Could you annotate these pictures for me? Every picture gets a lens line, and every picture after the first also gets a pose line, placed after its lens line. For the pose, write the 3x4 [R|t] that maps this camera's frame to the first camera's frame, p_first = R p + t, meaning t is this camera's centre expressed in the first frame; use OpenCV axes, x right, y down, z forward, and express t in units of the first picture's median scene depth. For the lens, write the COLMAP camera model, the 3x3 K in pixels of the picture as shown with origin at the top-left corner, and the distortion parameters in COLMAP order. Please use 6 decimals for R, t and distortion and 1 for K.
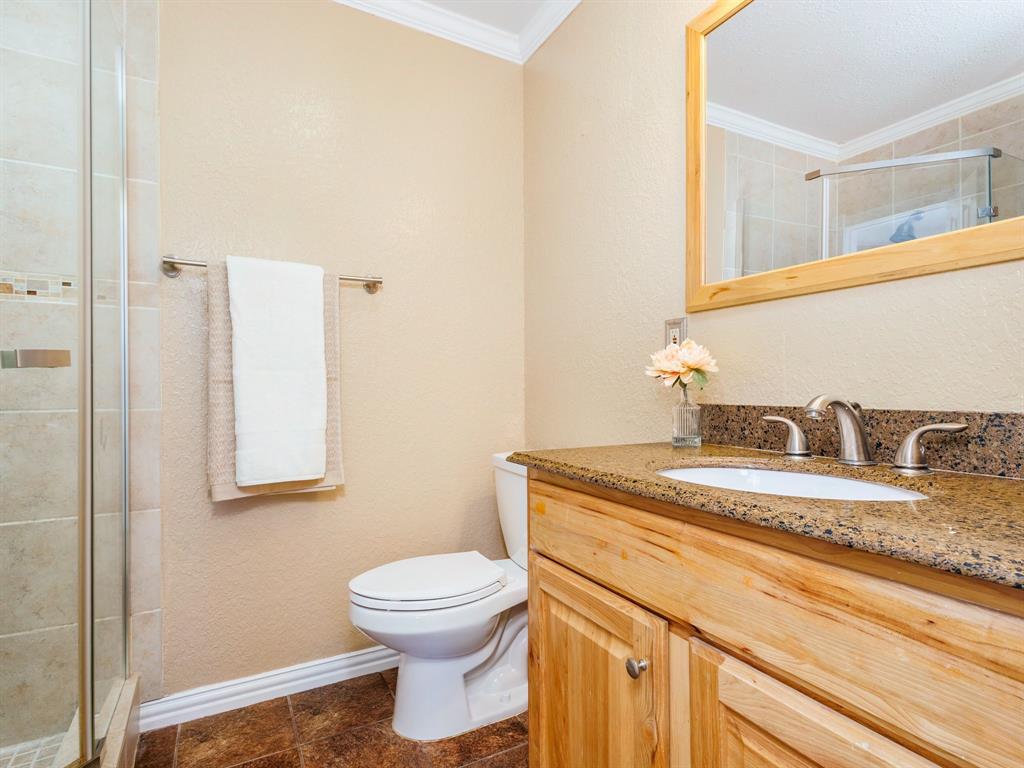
lens RADIAL K [[530.4, 0, 512.2], [0, 530.4, 386.2], [0, 0, 1]] dist [0.017418, -0.004674]
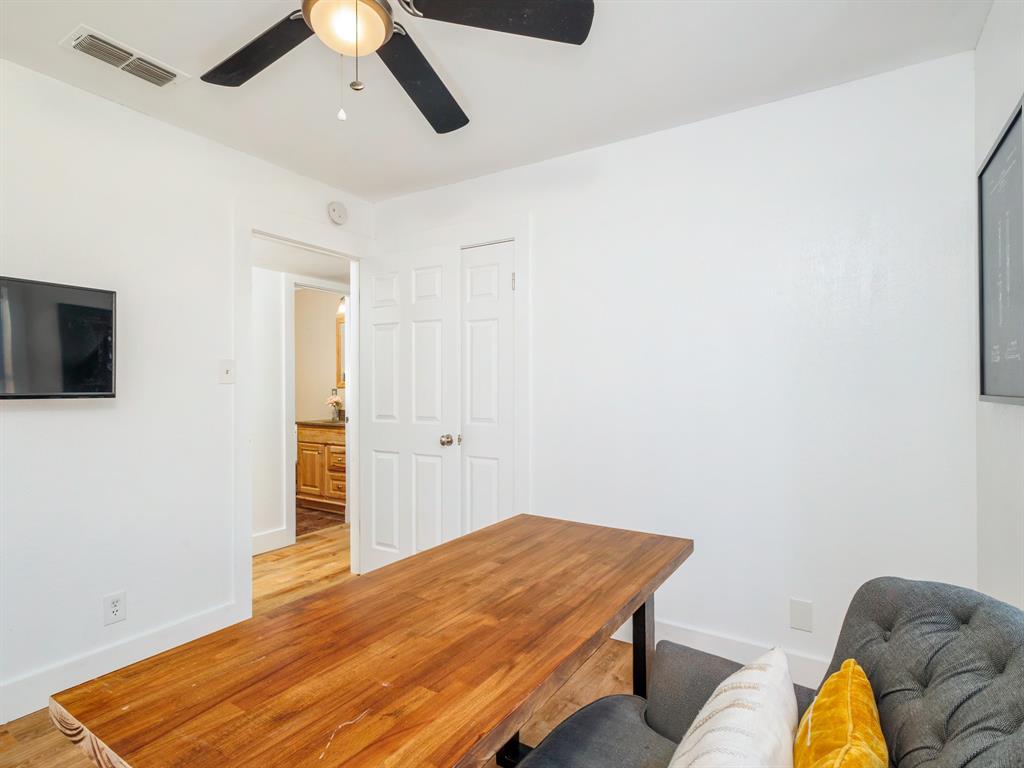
lens RADIAL K [[530.4, 0, 512.3], [0, 530.4, 387.4], [0, 0, 1]] dist [0.017418, -0.004674]
pose [[0.883700, 0.001389, 0.468051, -0.619356], [0.001931, 0.999976, -0.006614, -0.169885], [-0.468049, 0.006749, 0.883677, -5.063211]]
